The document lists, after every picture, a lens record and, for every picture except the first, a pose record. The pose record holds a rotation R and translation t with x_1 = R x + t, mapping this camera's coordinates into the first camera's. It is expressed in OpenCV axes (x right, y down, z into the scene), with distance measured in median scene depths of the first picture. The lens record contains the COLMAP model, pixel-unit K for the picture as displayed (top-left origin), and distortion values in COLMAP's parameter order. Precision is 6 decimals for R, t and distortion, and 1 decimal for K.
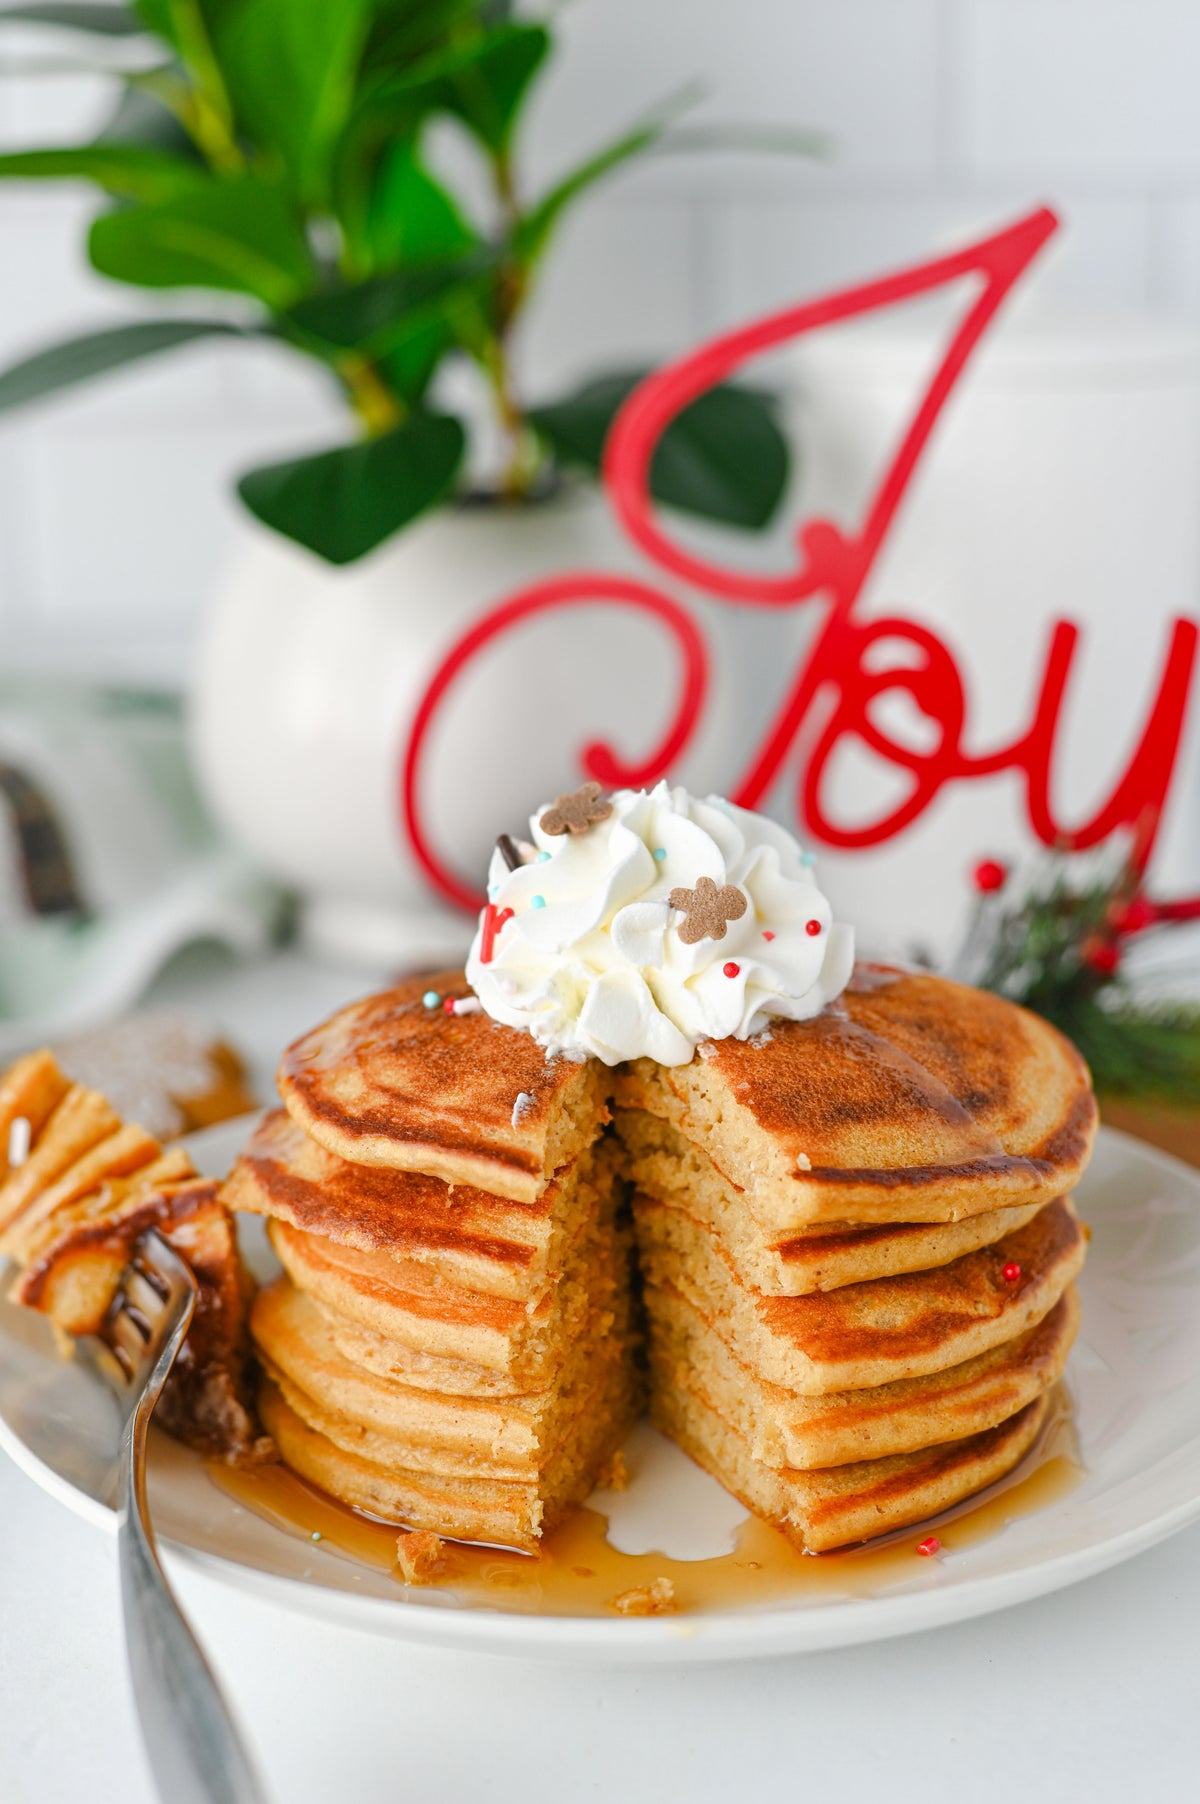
lens RADIAL K [[2910.6, 0, 600.0], [0, 2910.6, 902.0], [0, 0, 1]] dist [-0.151941, 0.053124]
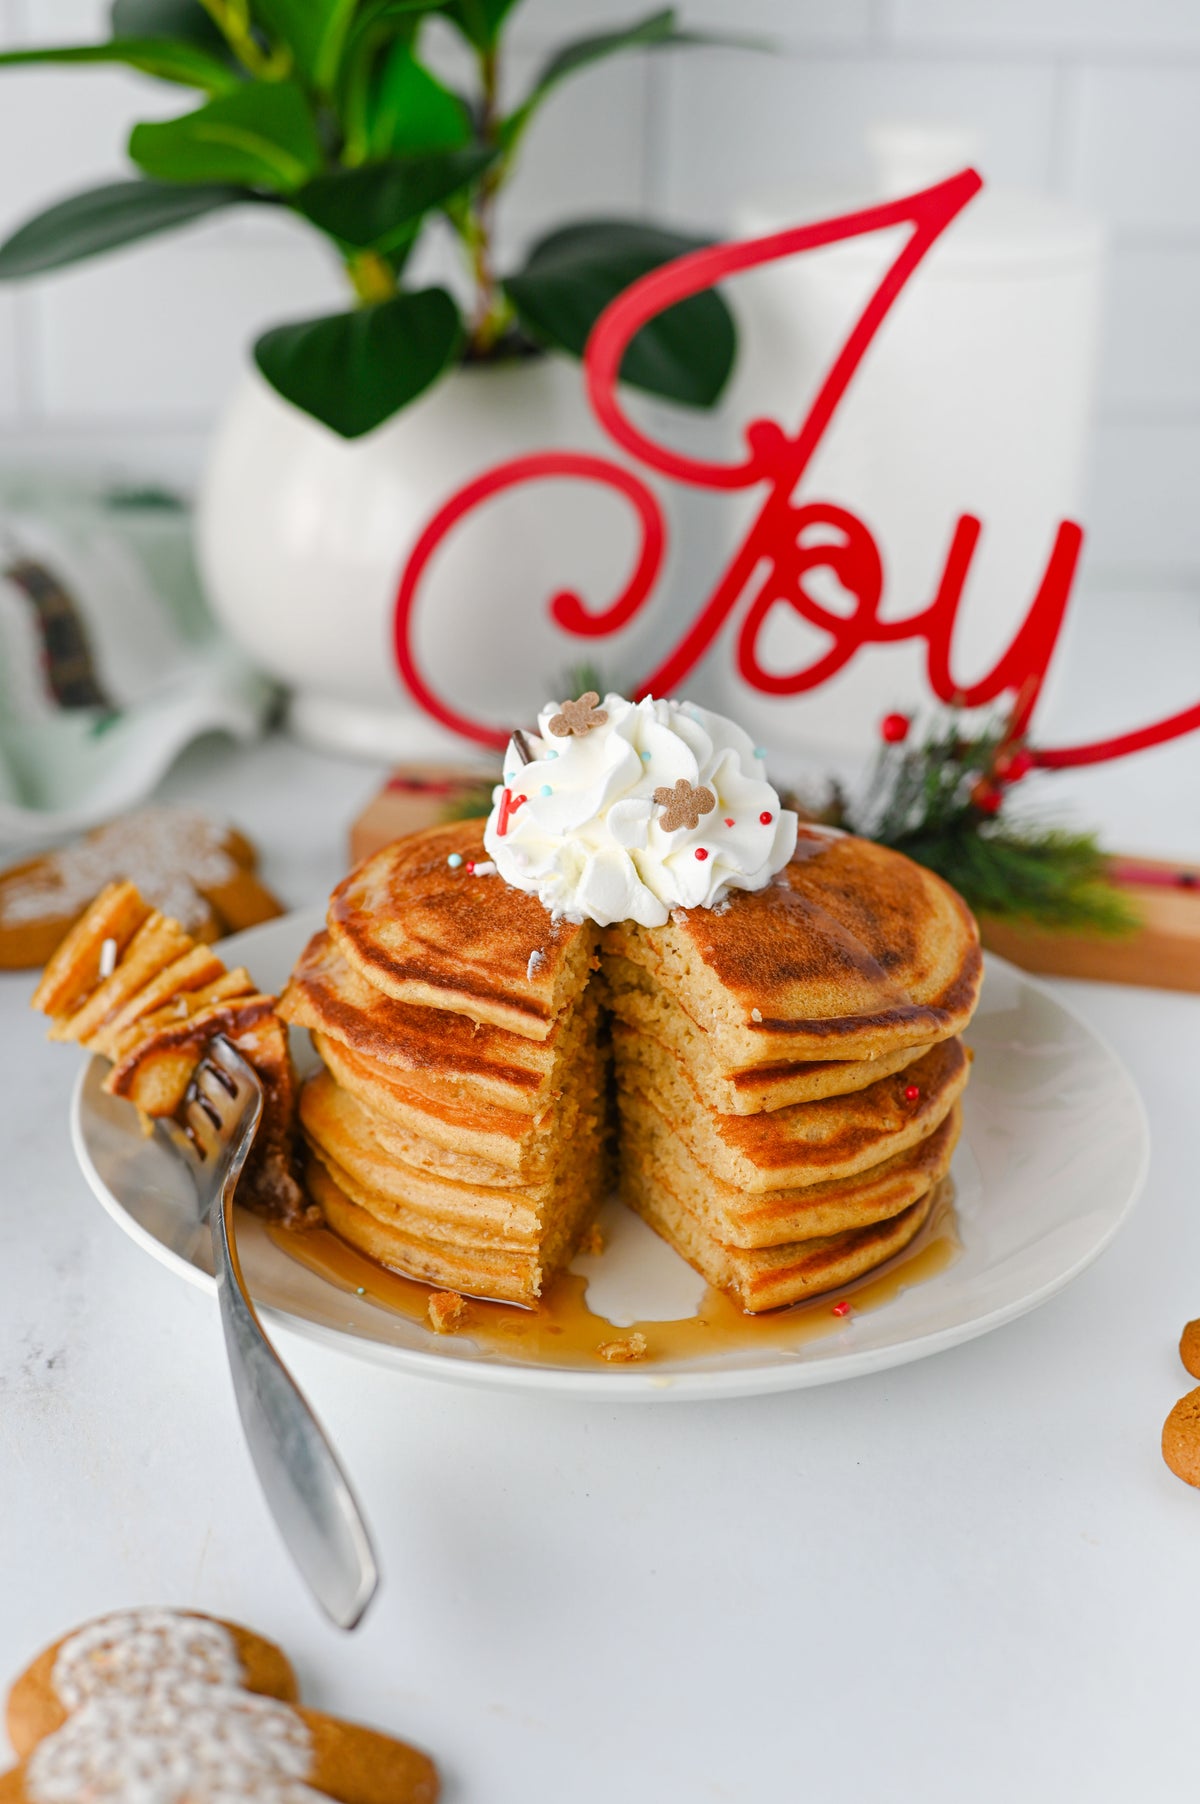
lens RADIAL K [[2848.0, 0, 600.0], [0, 2848.0, 902.0], [0, 0, 1]] dist [-0.125064, -0.045947]
pose [[0.998430, 0.025007, 0.050118, -0.058232], [-0.031180, 0.991484, 0.126438, -0.107645], [-0.046530, -0.127802, 0.990708, -0.214255]]
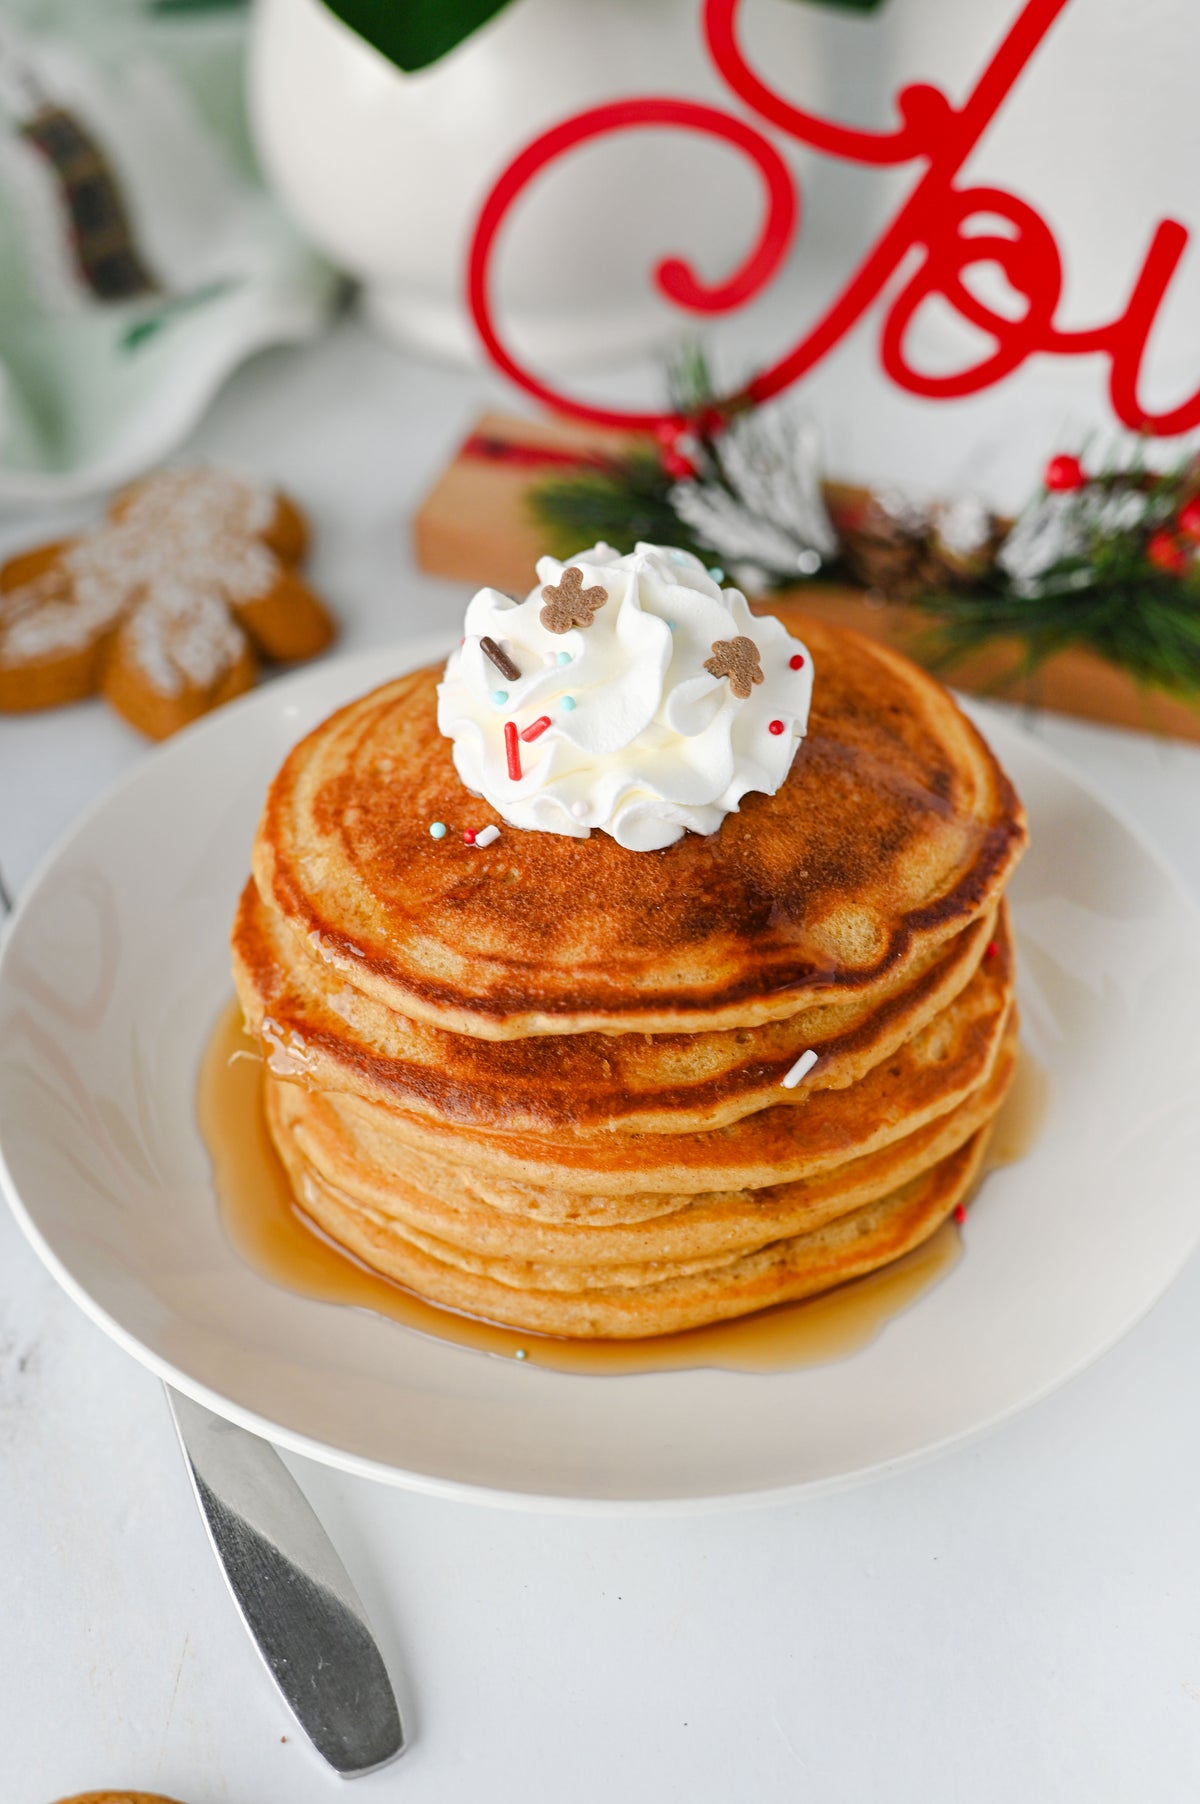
lens RADIAL K [[2910.6, 0, 600.0], [0, 2910.6, 902.0], [0, 0, 1]] dist [-0.151941, 0.053124]
pose [[0.998763, 0.049663, -0.002594, -0.017381], [-0.043797, 0.903118, 0.427153, -0.377095], [0.023556, -0.426511, 0.904175, 0.066277]]
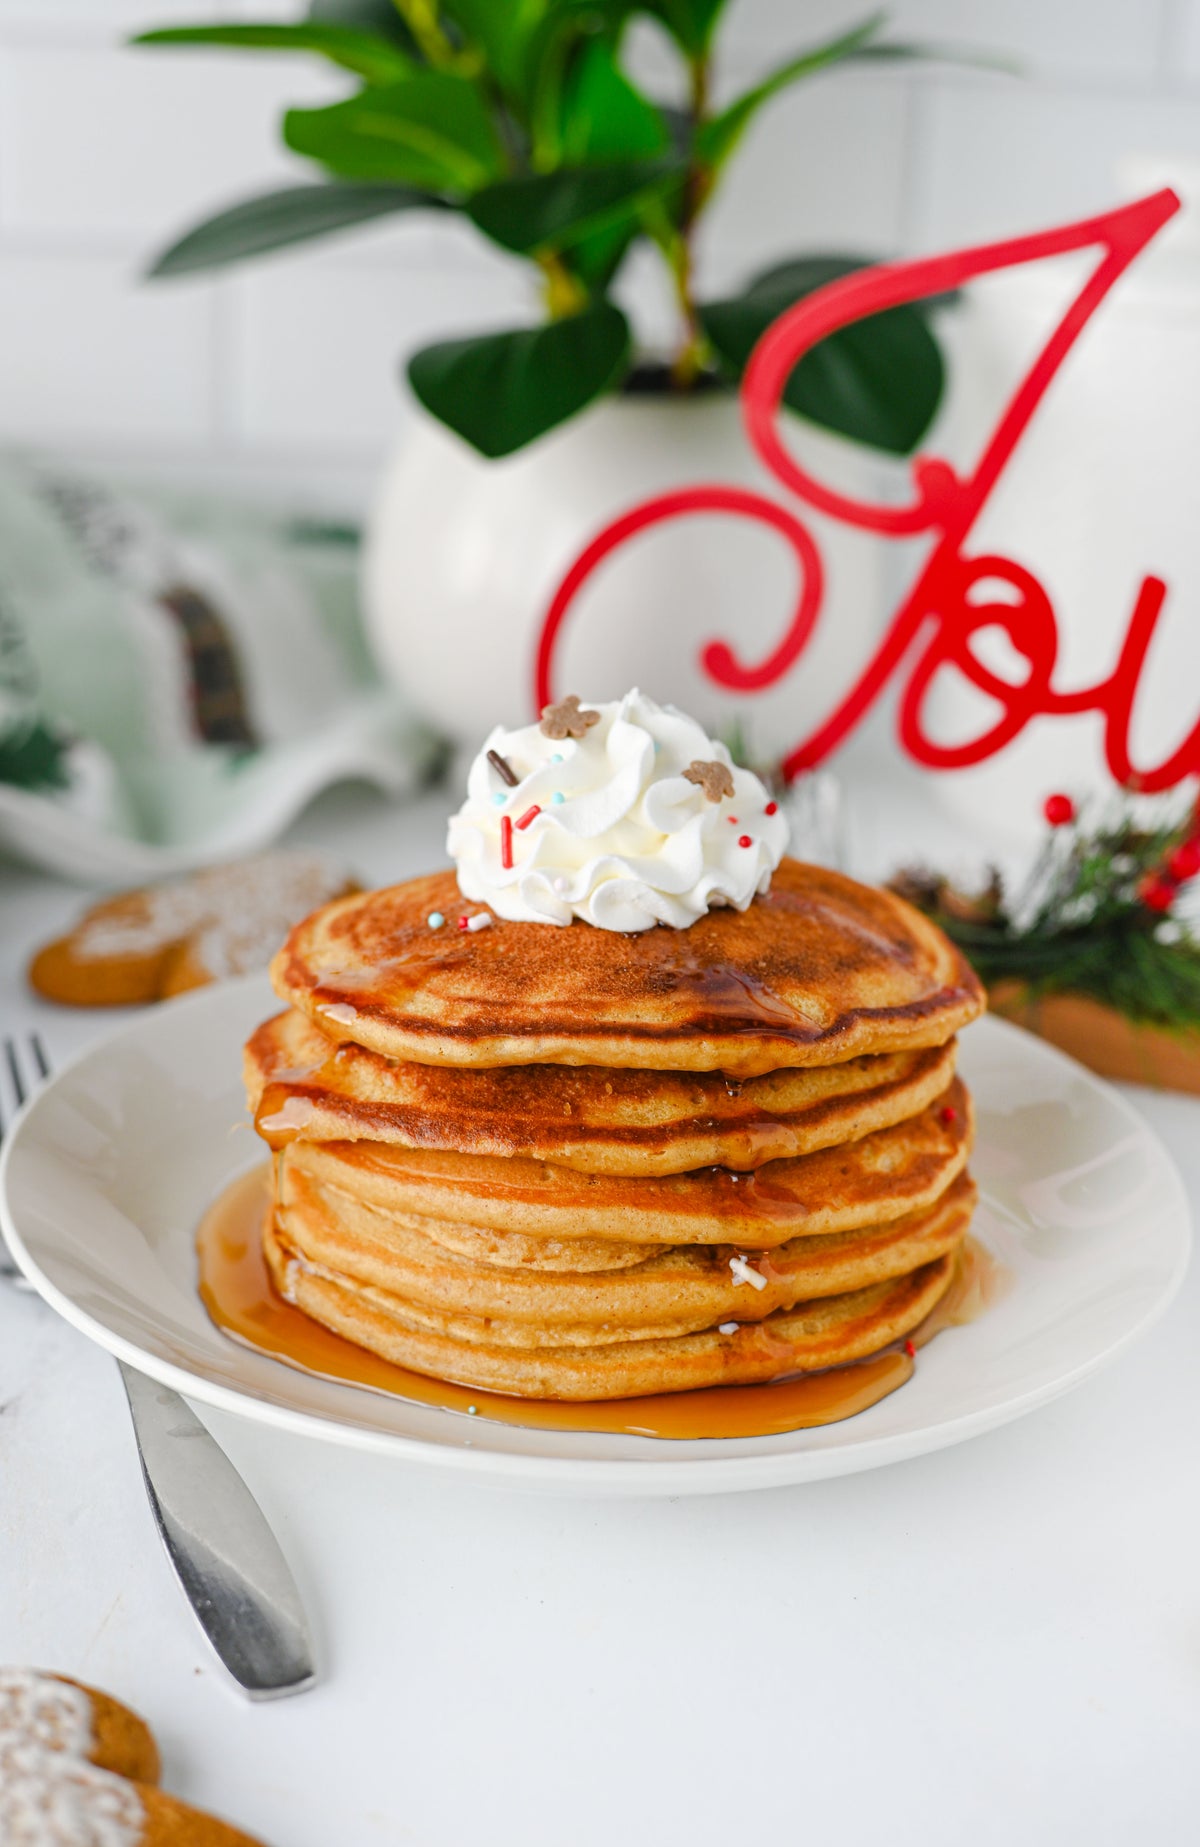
lens RADIAL K [[3077.5, 0, 642.9], [0, 3077.5, 987.2], [0, 0, 1]] dist [-0.136737, 0.085242]
pose [[0.992531, 0.098312, -0.072223, 0.091530], [-0.090071, 0.989882, 0.109641, -0.071150], [0.082272, -0.102316, 0.991344, -0.184853]]
